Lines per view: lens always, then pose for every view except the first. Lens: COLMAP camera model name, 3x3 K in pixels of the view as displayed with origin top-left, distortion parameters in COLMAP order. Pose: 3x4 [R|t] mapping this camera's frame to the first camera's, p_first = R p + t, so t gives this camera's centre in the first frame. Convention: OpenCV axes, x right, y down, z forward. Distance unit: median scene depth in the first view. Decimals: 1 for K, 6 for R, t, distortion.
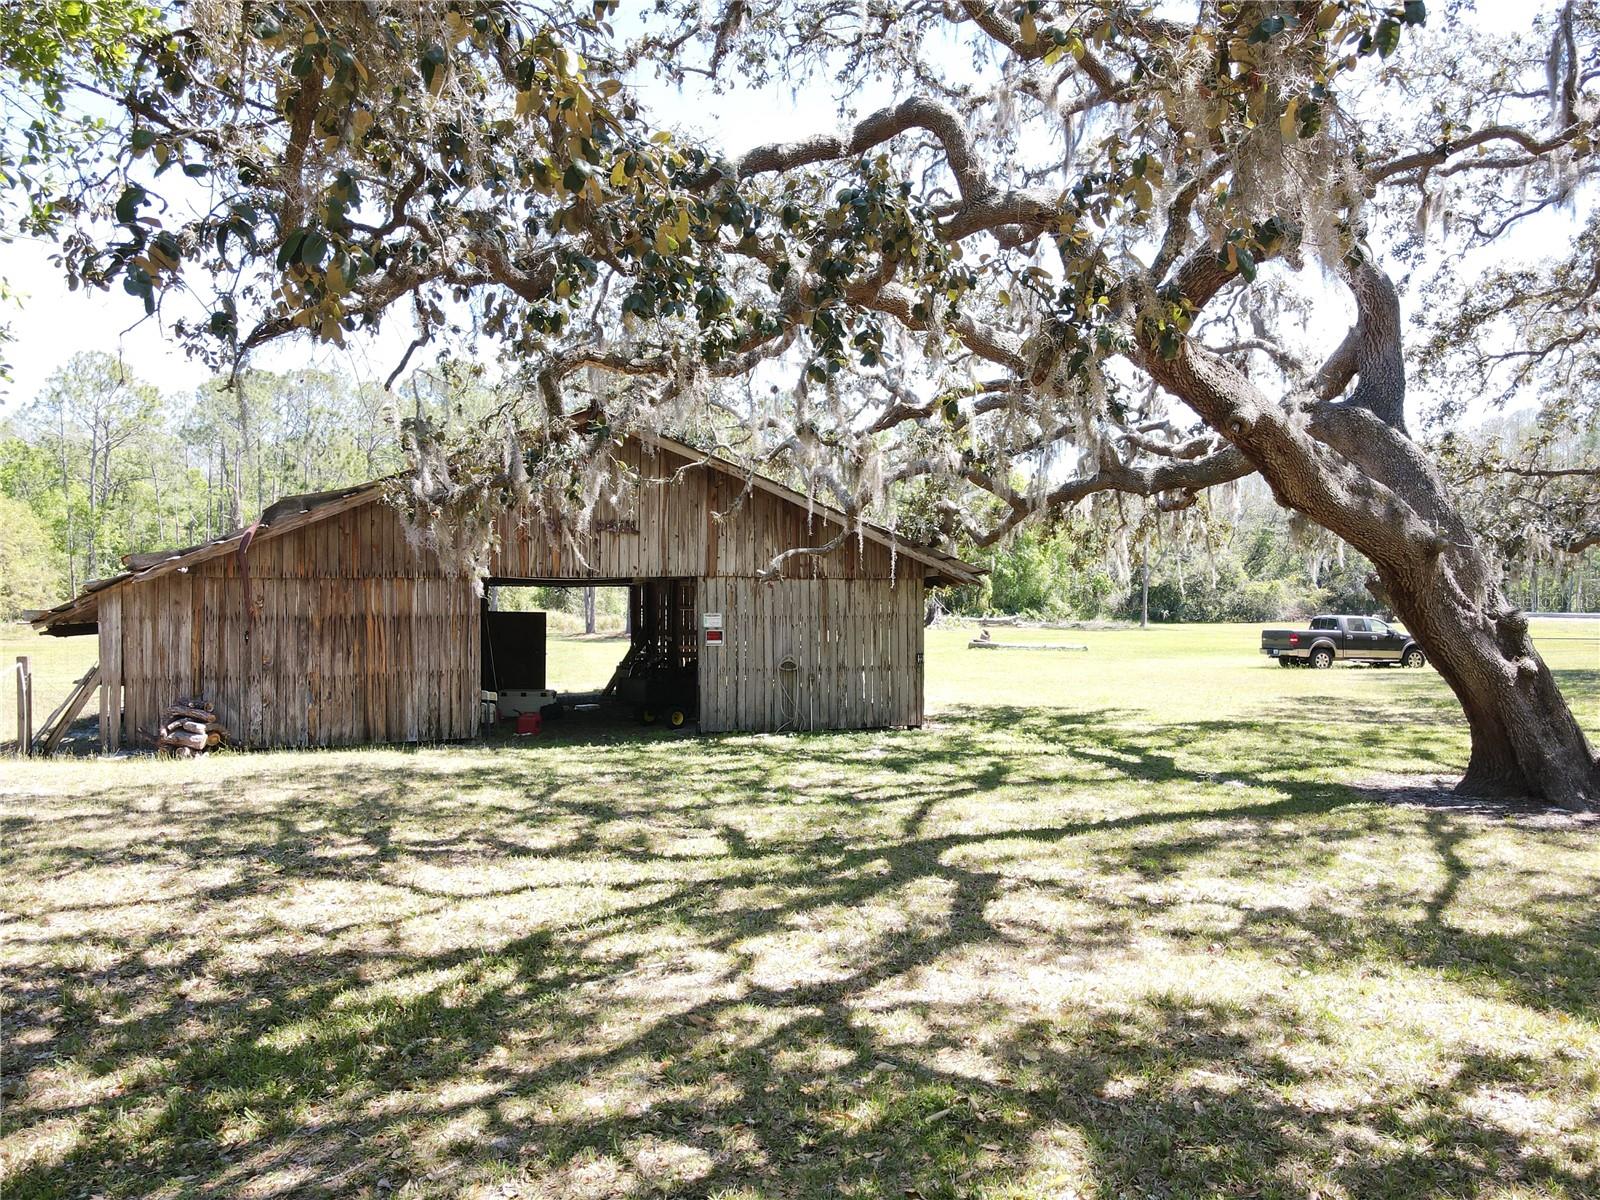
lens RADIAL K [[1169.2, 0, 803.0], [0, 1169.2, 609.1], [0, 0, 1]] dist [-0.002653, 0.021520]
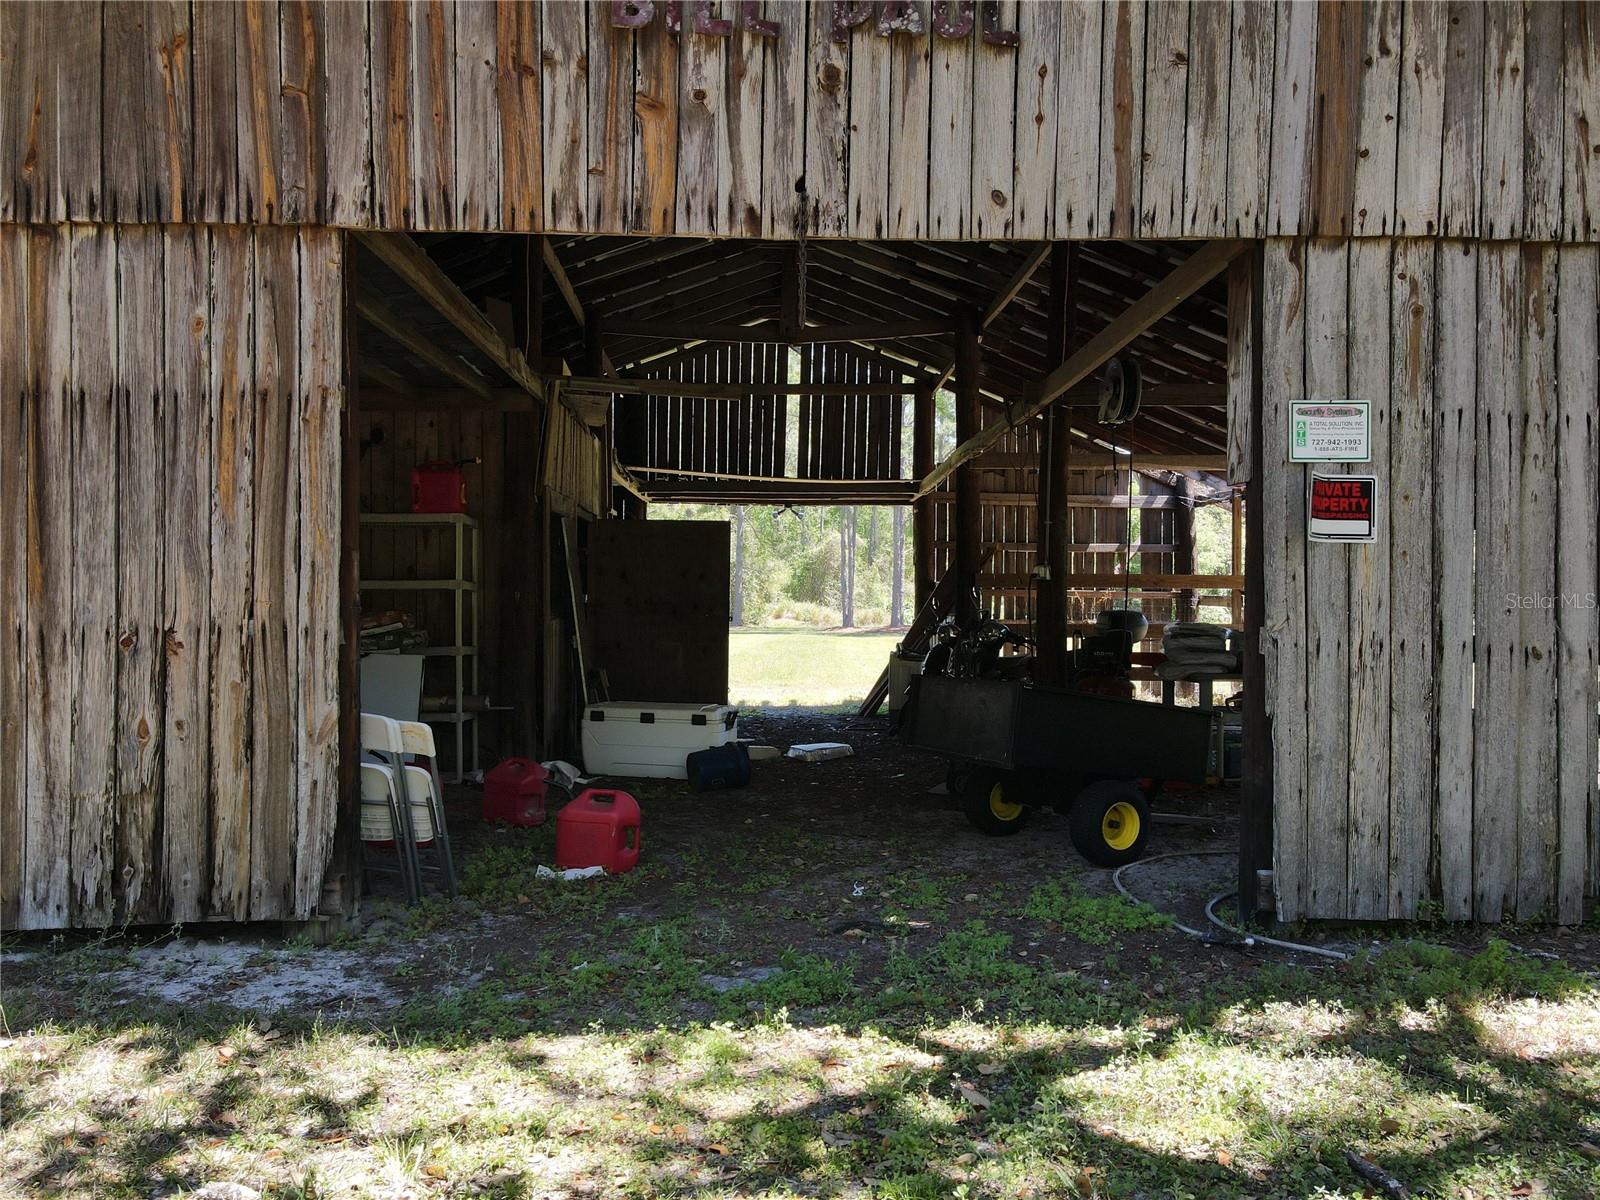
lens RADIAL K [[1169.2, 0, 803.0], [0, 1169.2, 609.1], [0, 0, 1]] dist [-0.002653, 0.021520]
pose [[0.975526, 0.009793, -0.219665, -0.126276], [-0.010759, 0.999937, -0.003199, 0.045651], [0.219619, 0.005484, 0.975570, 0.748501]]
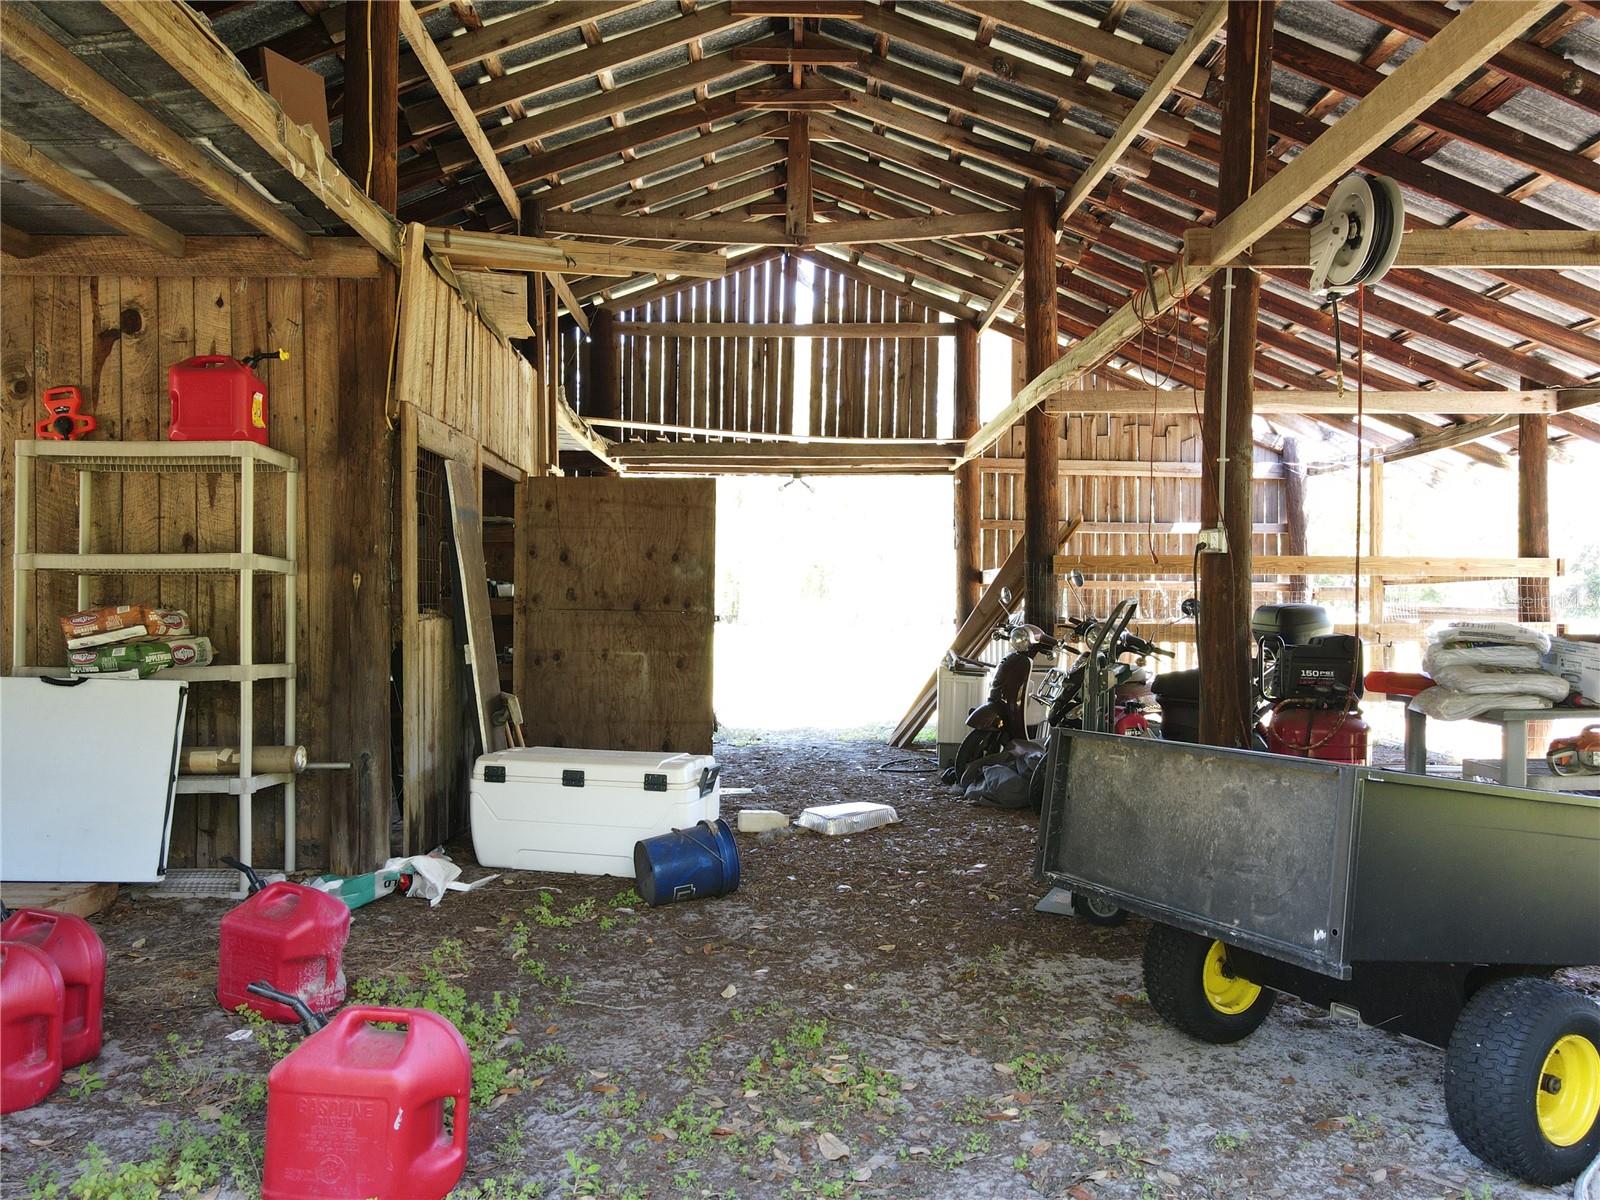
lens RADIAL K [[1169.2, 0, 803.0], [0, 1169.2, 609.1], [0, 0, 1]] dist [-0.002653, 0.021520]
pose [[0.974257, 0.007841, -0.225304, -0.148553], [-0.008436, 0.999963, -0.001682, 0.046075], [0.225282, 0.003540, 0.974287, 0.838851]]
